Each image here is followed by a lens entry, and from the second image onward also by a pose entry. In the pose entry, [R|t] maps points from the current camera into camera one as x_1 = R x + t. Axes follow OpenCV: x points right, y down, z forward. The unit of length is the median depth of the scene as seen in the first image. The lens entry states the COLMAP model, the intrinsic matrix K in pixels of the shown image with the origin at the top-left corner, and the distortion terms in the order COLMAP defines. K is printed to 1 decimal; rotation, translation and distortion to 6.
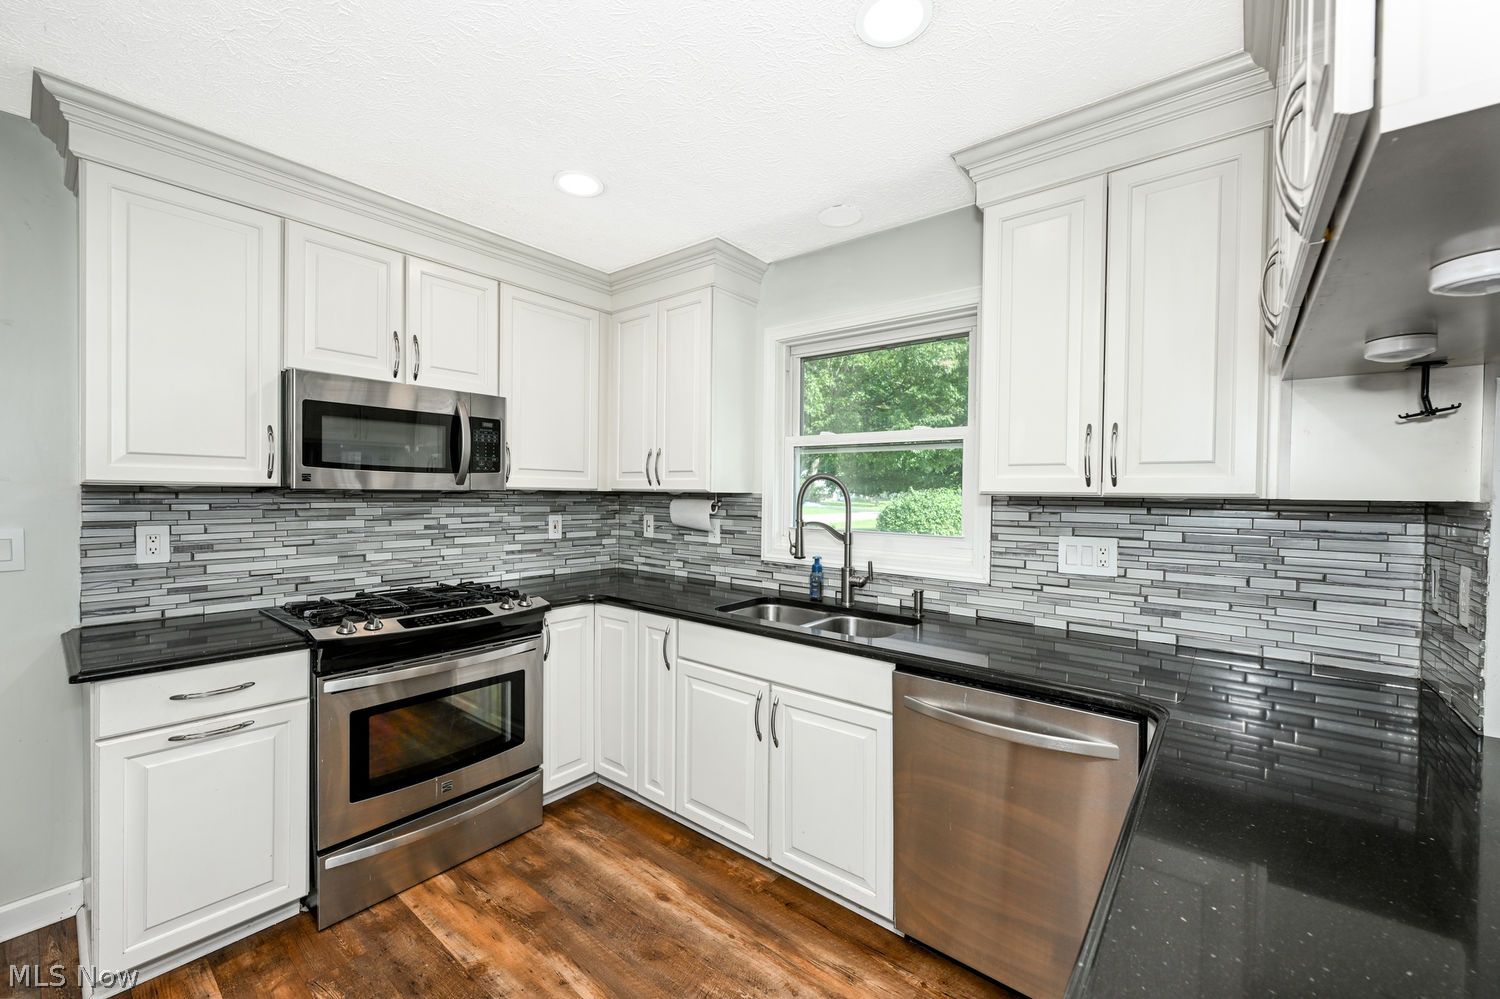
lens RADIAL K [[598.7, 0, 747.9], [0, 598.7, 499.2], [0, 0, 1]] dist [0.000069, -0.000099]
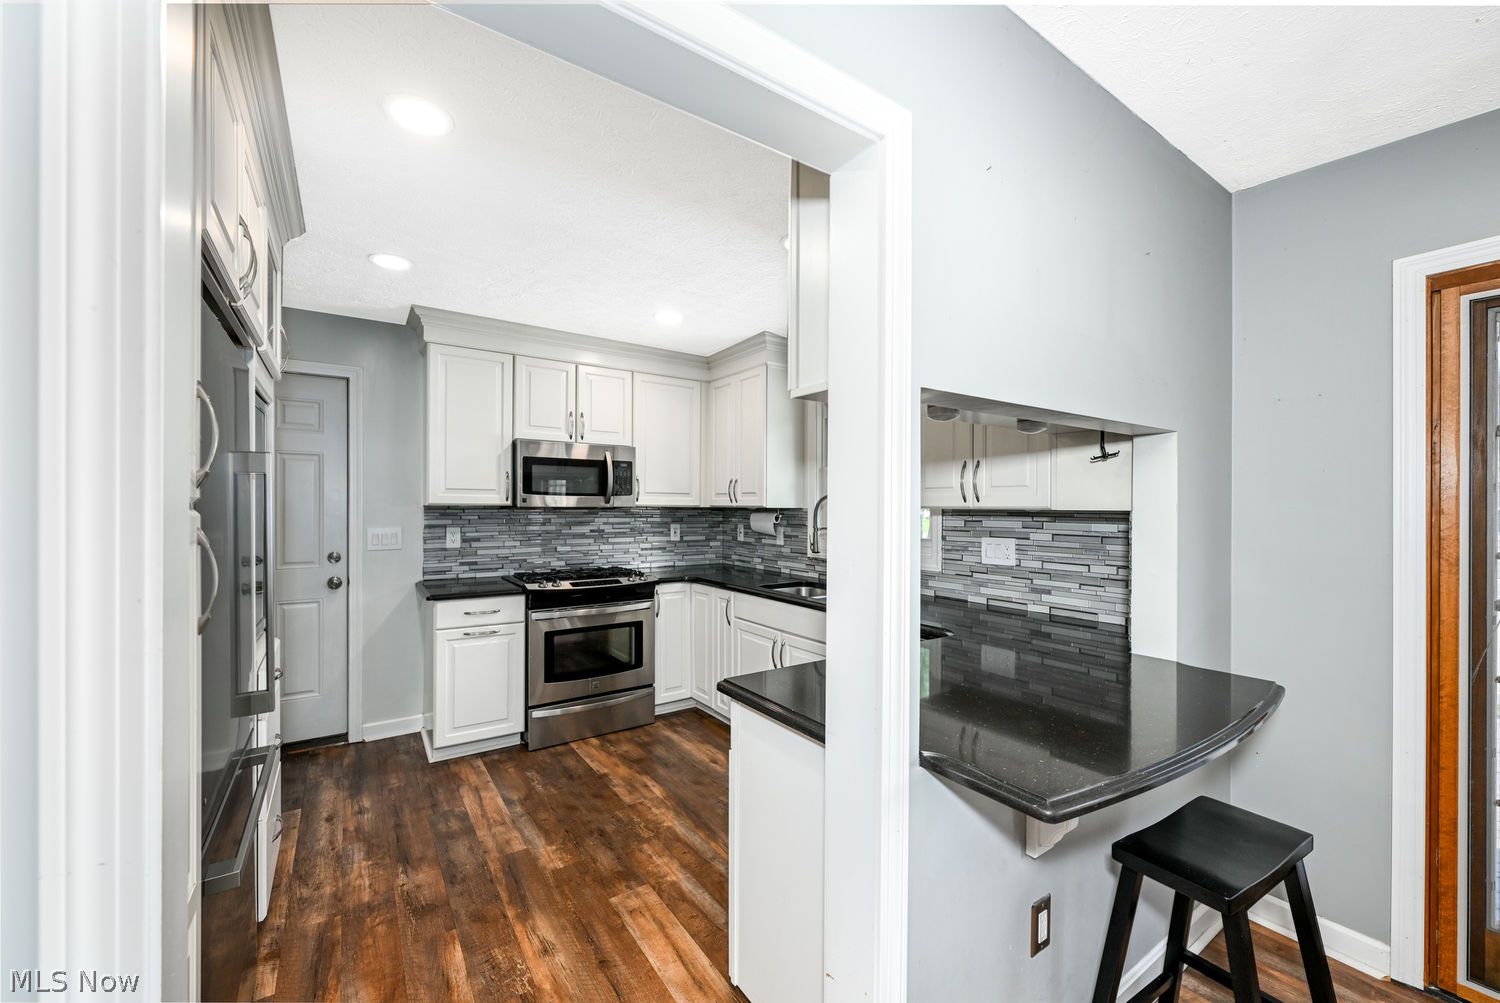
lens RADIAL K [[595.7, 0, 748.2], [0, 595.7, 506.0], [0, 0, 1]] dist [-0.002549, -0.000090]
pose [[0.958624, -0.006410, -0.284602, 0.353200], [0.002183, 0.999883, -0.015168, 0.007387], [0.284666, 0.013919, 0.958526, -0.443107]]
